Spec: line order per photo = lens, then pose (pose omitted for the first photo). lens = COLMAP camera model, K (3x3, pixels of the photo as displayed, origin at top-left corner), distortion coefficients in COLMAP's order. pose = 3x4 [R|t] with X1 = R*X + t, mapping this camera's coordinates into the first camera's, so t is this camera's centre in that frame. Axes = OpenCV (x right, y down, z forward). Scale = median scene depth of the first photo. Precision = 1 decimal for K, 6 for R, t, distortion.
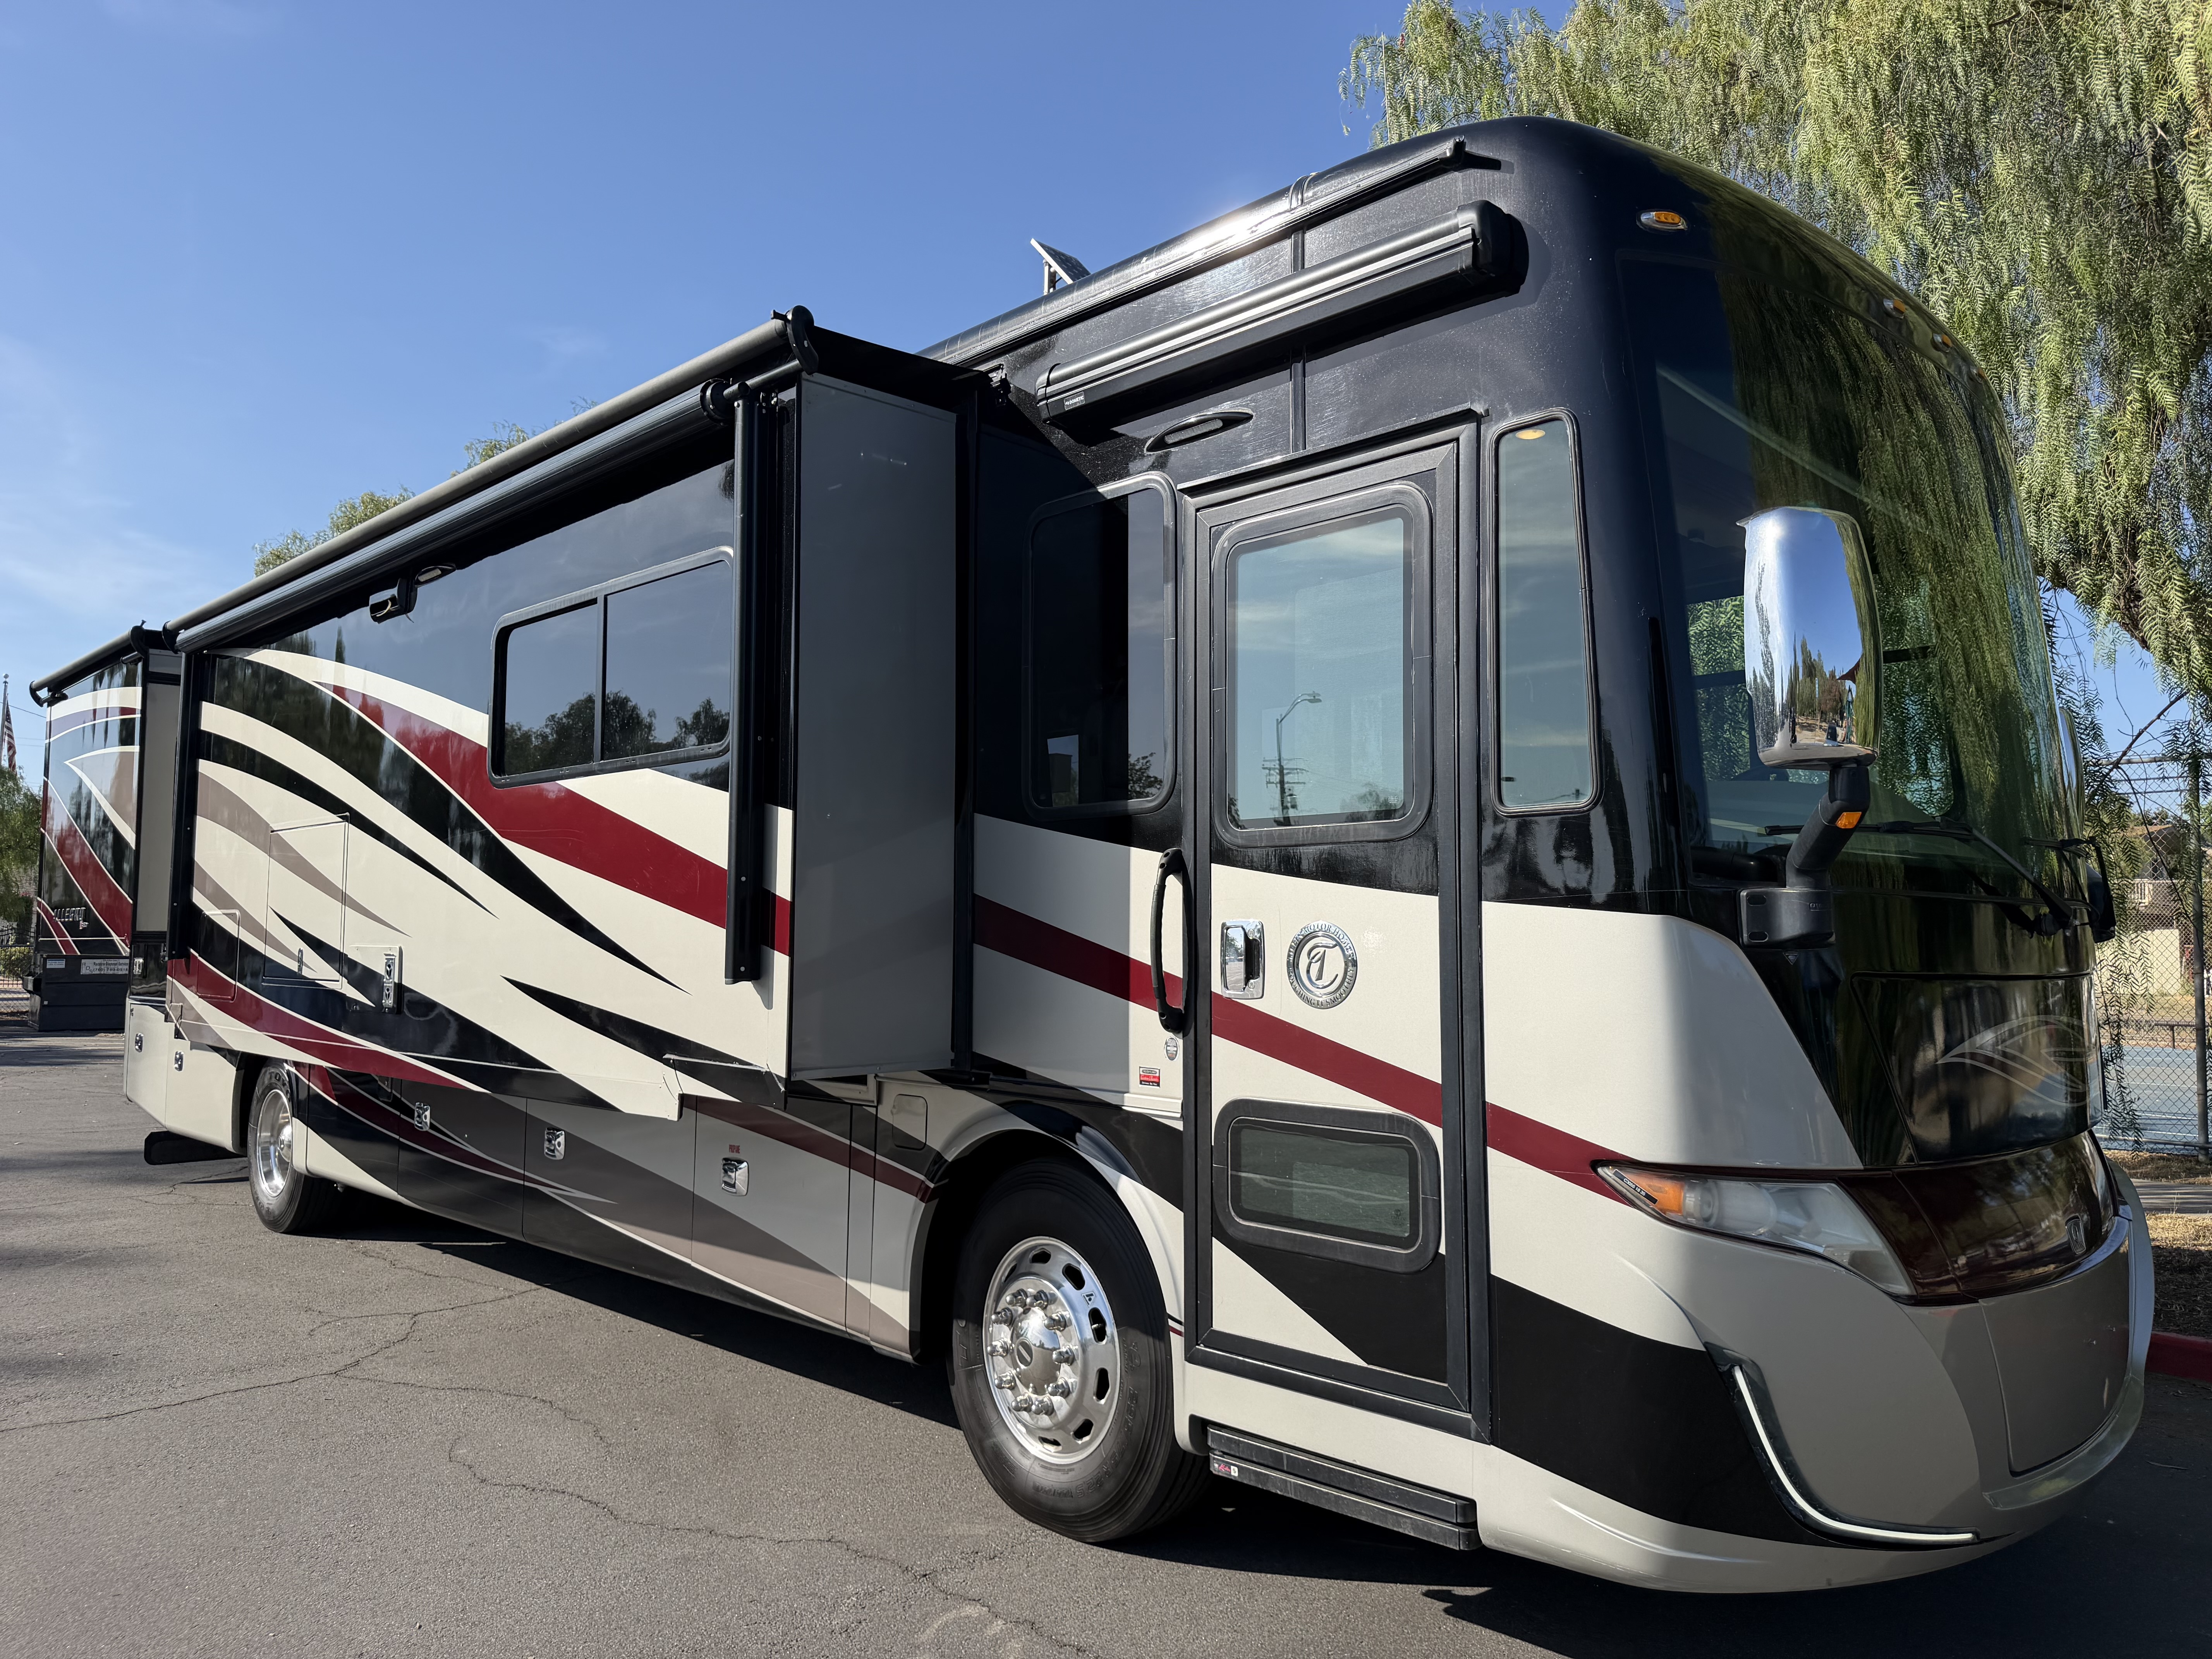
lens RADIAL K [[1578.4, 0, 1106.0], [0, 1578.4, 829.5], [0, 0, 1]] dist [0.058012, -0.092433]
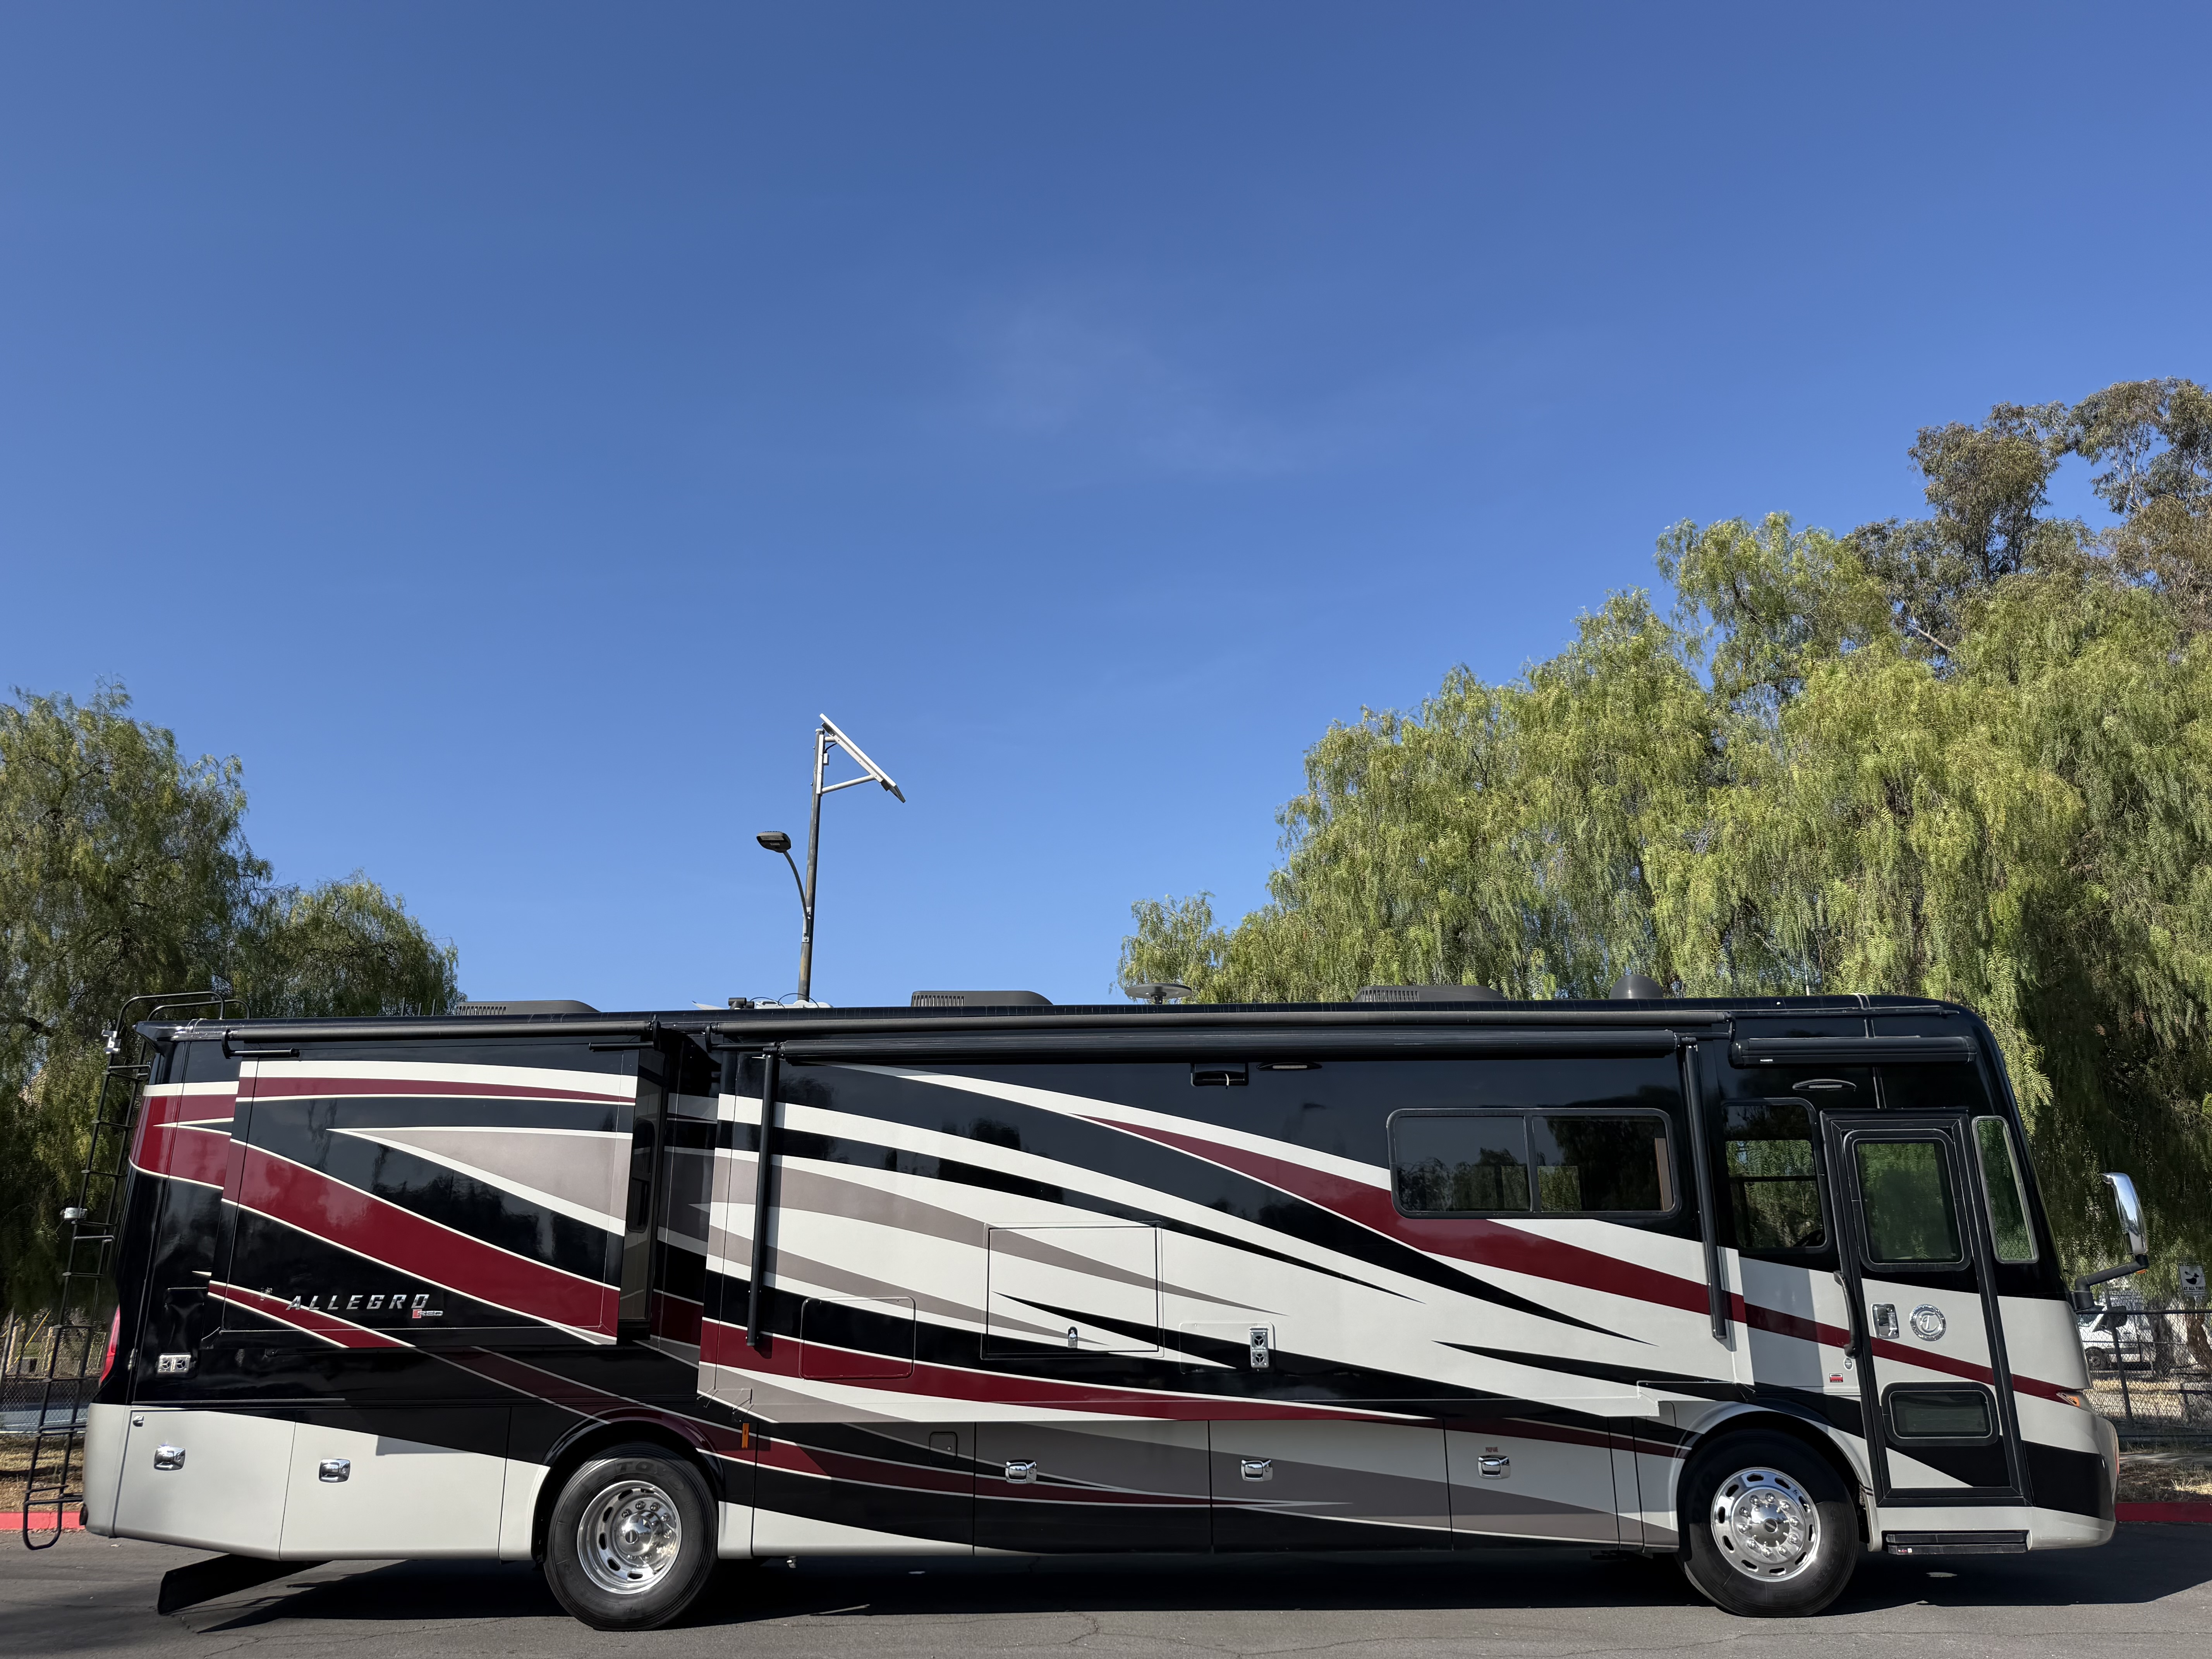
lens RADIAL K [[1578.4, 0, 1106.0], [0, 1578.4, 829.5], [0, 0, 1]] dist [0.058012, -0.092433]
pose [[0.709137, 0.192930, 0.678161, -2.462079], [-0.039571, 0.971209, -0.234922, -0.026411], [-0.703959, 0.139756, 0.696354, 0.059529]]
